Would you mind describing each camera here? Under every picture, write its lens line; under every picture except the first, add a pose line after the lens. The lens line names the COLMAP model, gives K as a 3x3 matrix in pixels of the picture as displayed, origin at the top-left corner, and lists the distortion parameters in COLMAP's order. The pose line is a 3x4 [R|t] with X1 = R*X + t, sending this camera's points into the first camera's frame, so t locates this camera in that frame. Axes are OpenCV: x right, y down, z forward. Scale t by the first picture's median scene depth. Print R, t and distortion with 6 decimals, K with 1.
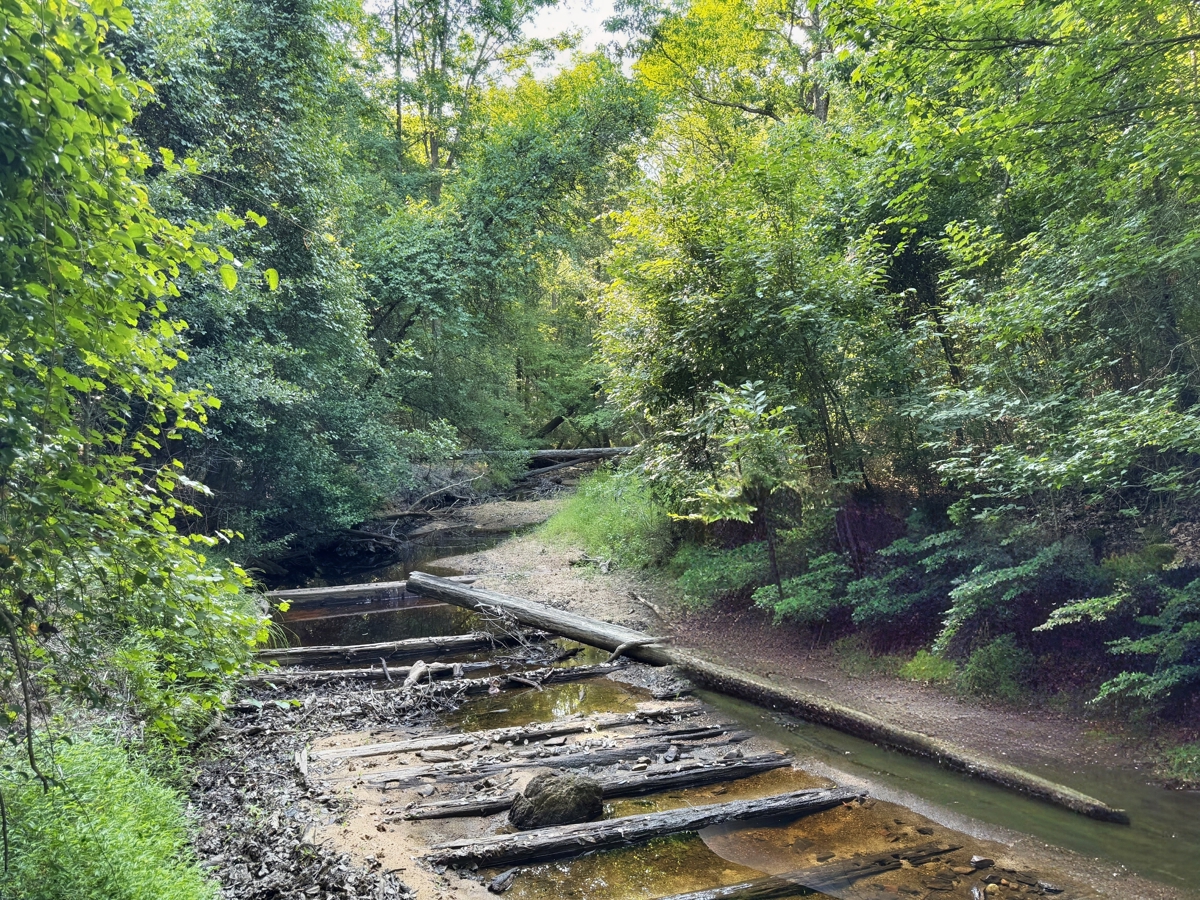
lens RADIAL K [[853.8, 0, 600.6], [0, 853.8, 446.0], [0, 0, 1]] dist [0.045160, -0.025957]
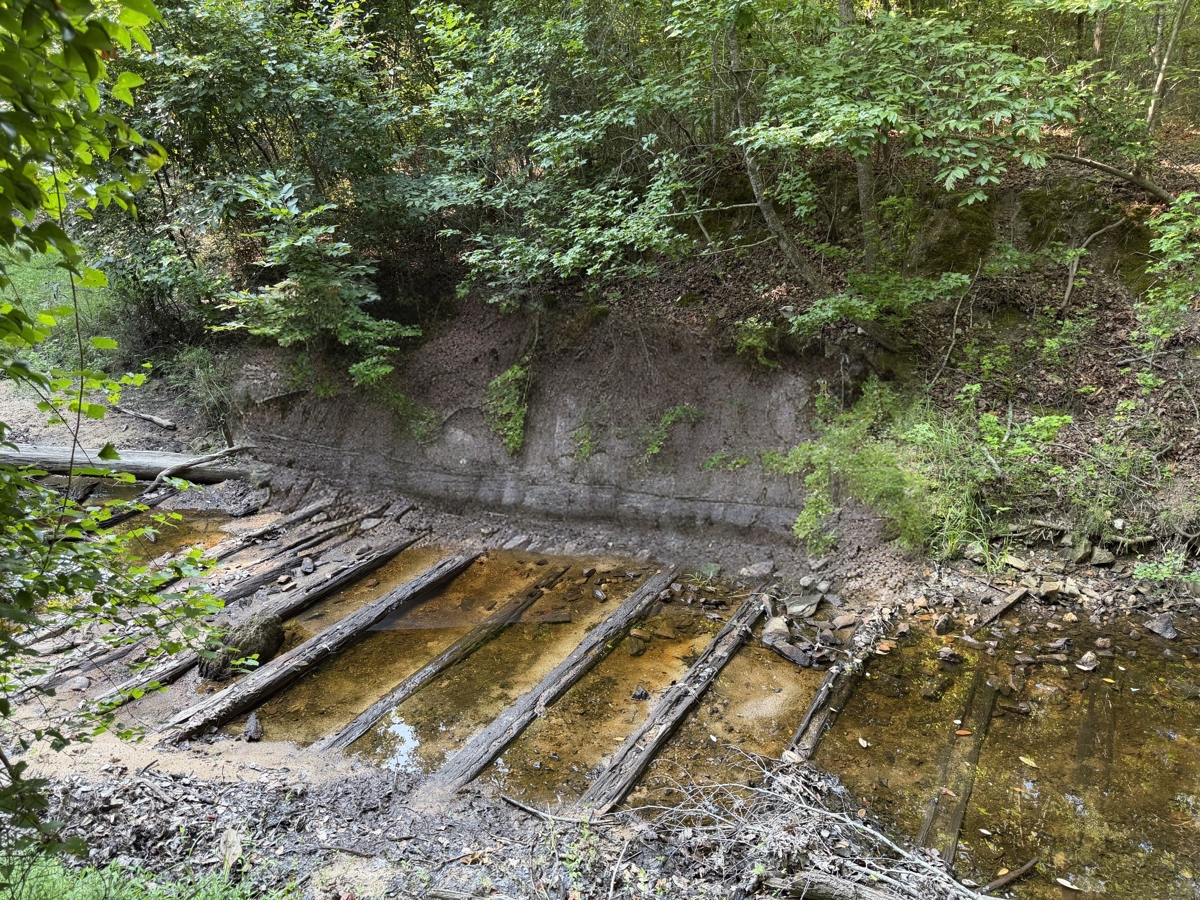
lens RADIAL K [[853.8, 0, 598.9], [0, 853.8, 449.9], [0, 0, 1]] dist [0.045160, -0.025957]
pose [[0.744598, -0.206764, 0.634682, -0.294806], [0.005507, 0.952687, 0.303902, -0.095606], [-0.667490, -0.222790, 0.710508, 0.046533]]
